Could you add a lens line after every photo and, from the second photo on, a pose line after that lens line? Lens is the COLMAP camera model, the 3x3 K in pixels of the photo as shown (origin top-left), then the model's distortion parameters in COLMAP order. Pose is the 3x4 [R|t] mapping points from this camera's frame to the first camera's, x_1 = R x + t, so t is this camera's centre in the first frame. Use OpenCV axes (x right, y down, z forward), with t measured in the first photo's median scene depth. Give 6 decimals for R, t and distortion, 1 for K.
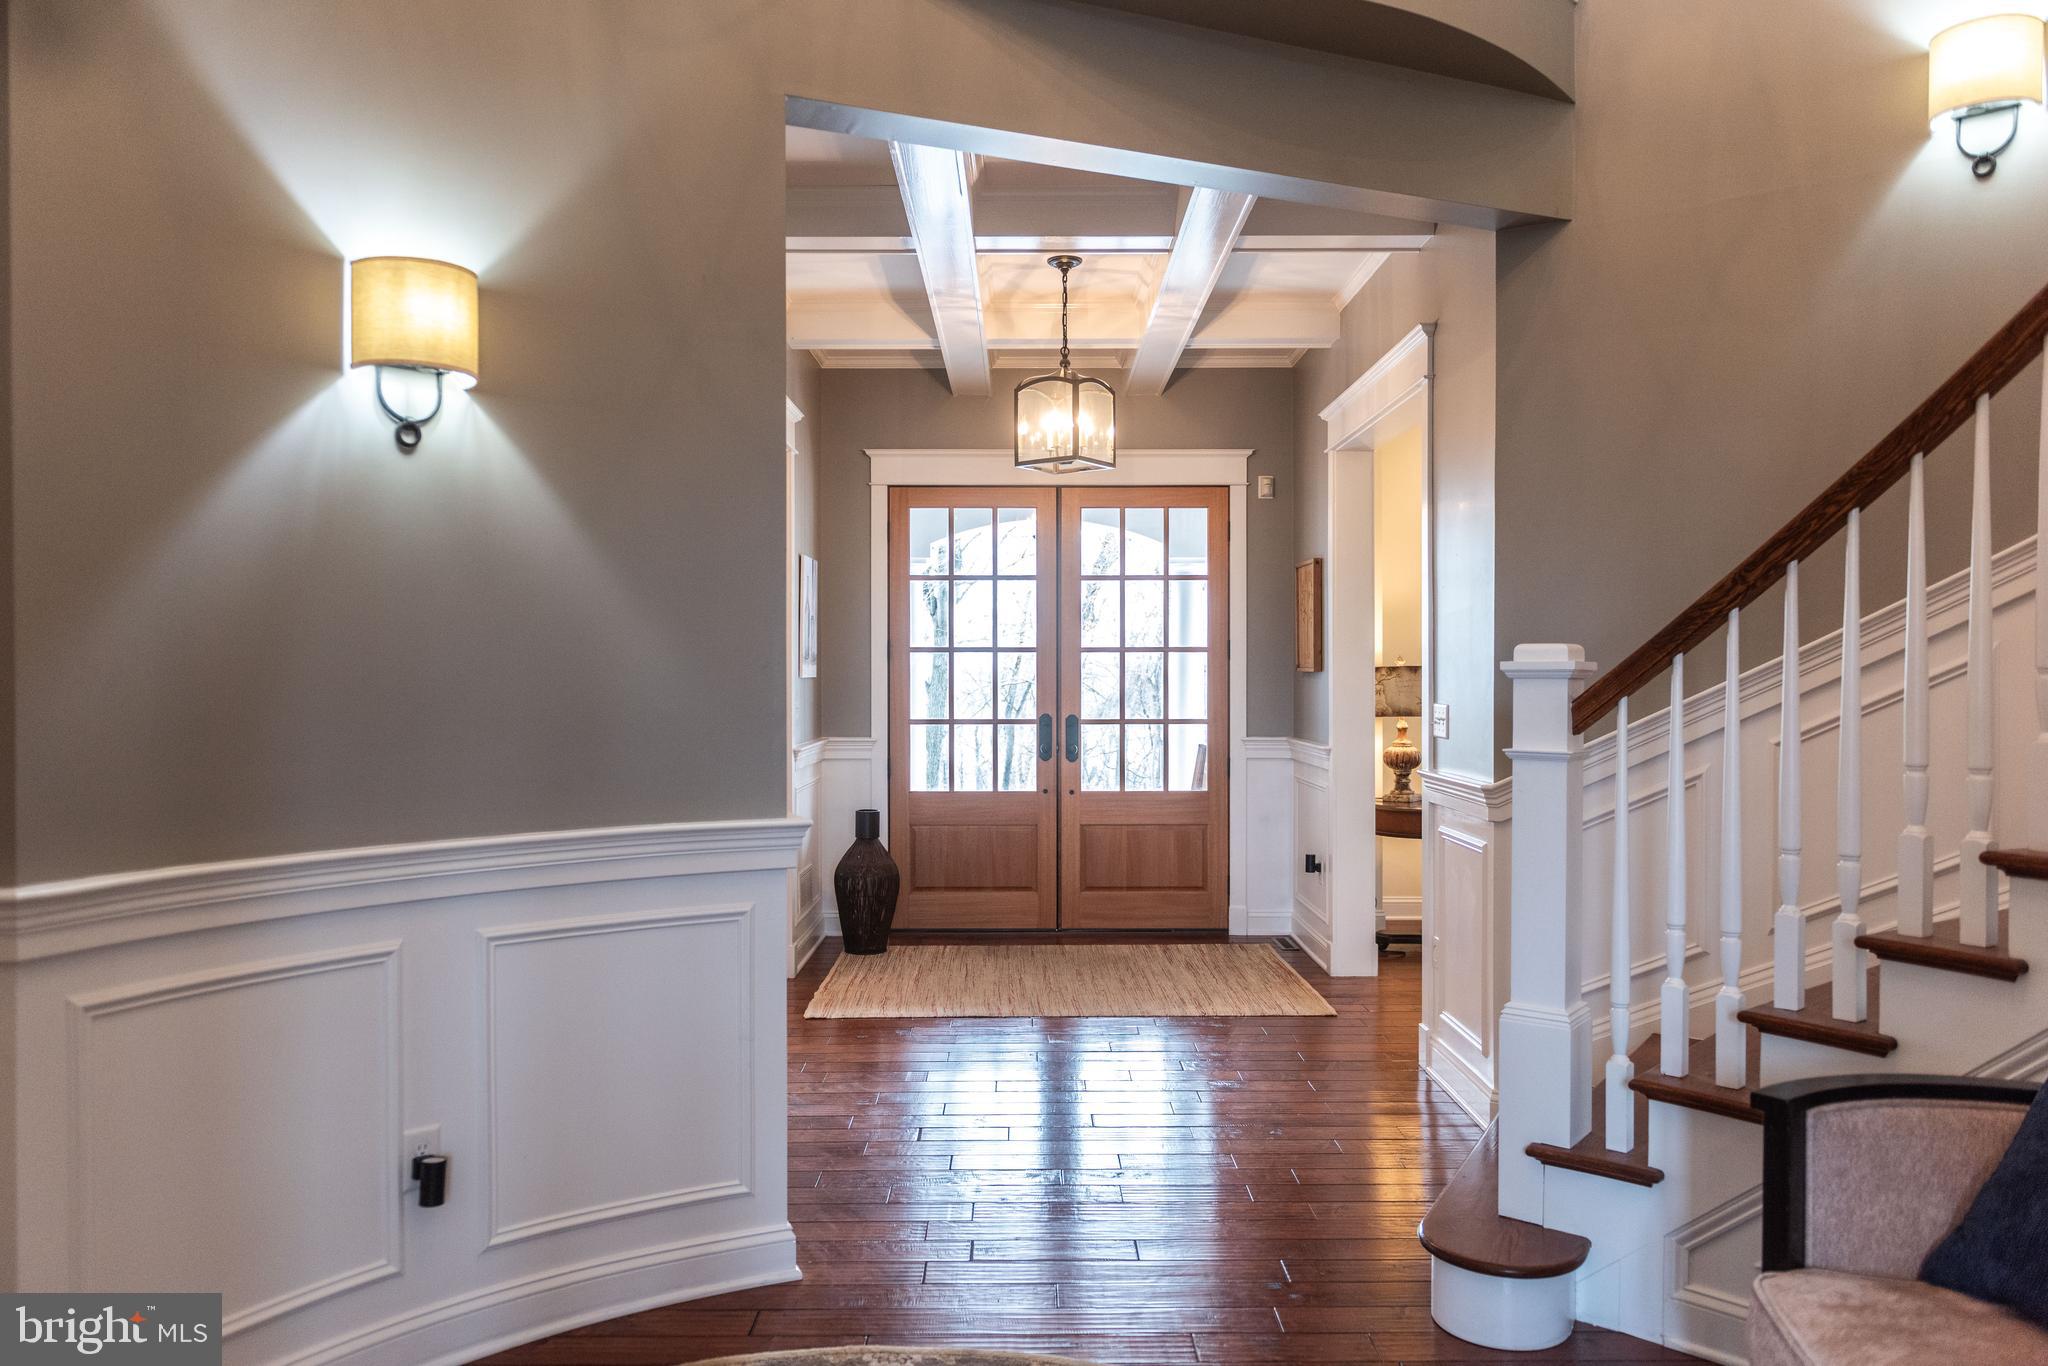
lens RADIAL K [[1387.7, 0, 1025.1], [0, 1387.7, 683.9], [0, 0, 1]] dist [-0.003061, -0.000685]
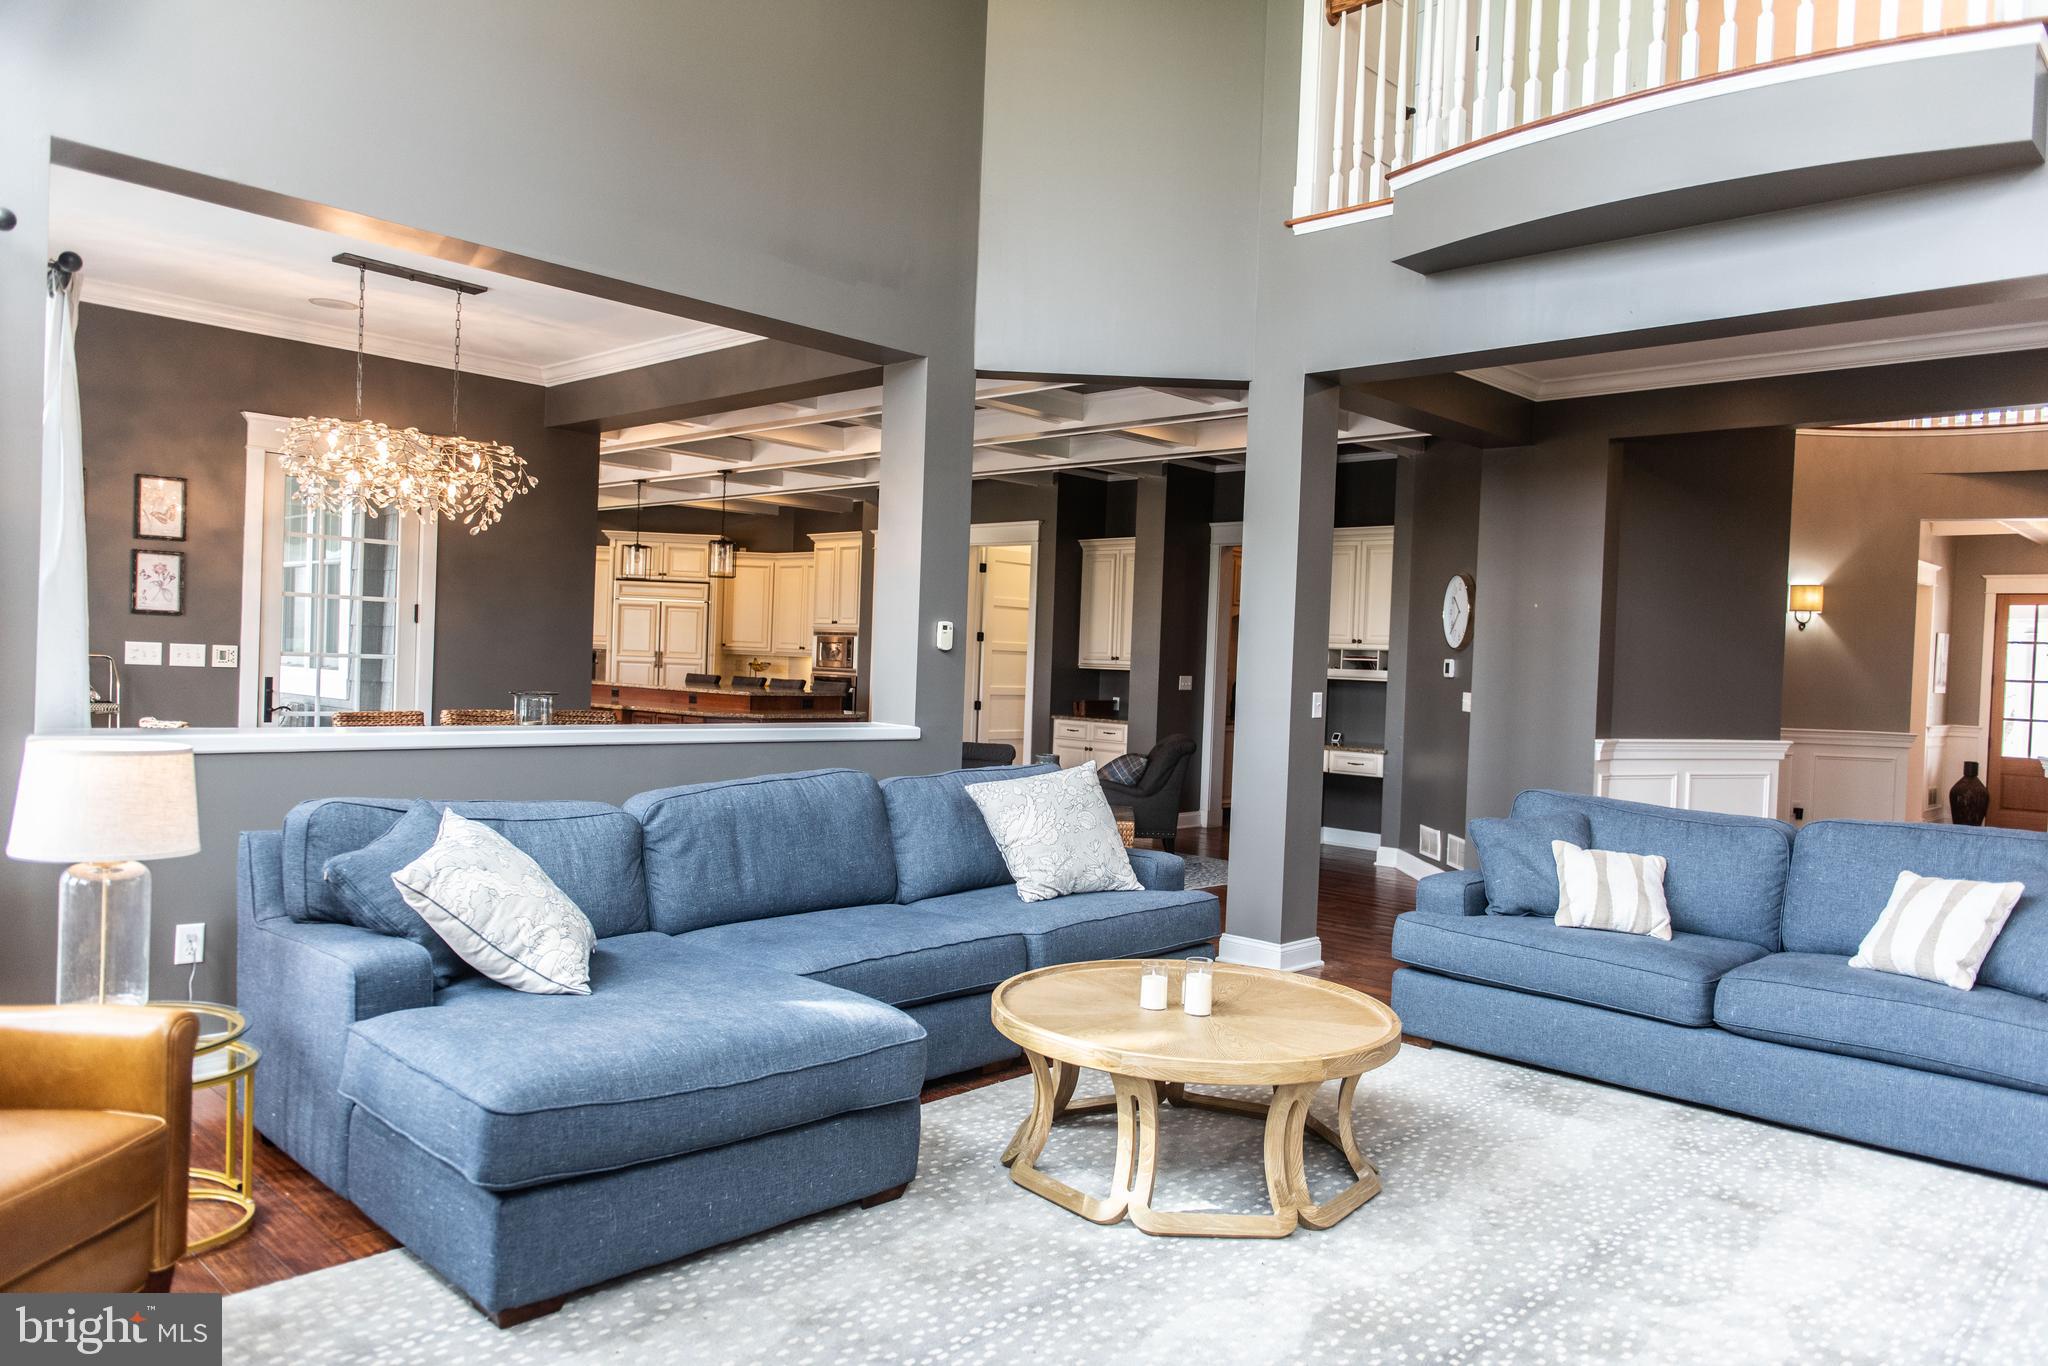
lens RADIAL K [[1387.7, 0, 1032.5], [0, 1387.7, 684.3], [0, 0, 1]] dist [-0.003061, -0.000685]
pose [[0.718472, 0.043293, -0.694207, 0.286070], [-0.040992, 0.998962, 0.019875, -0.003325], [0.694347, 0.014177, 0.719501, -1.328417]]
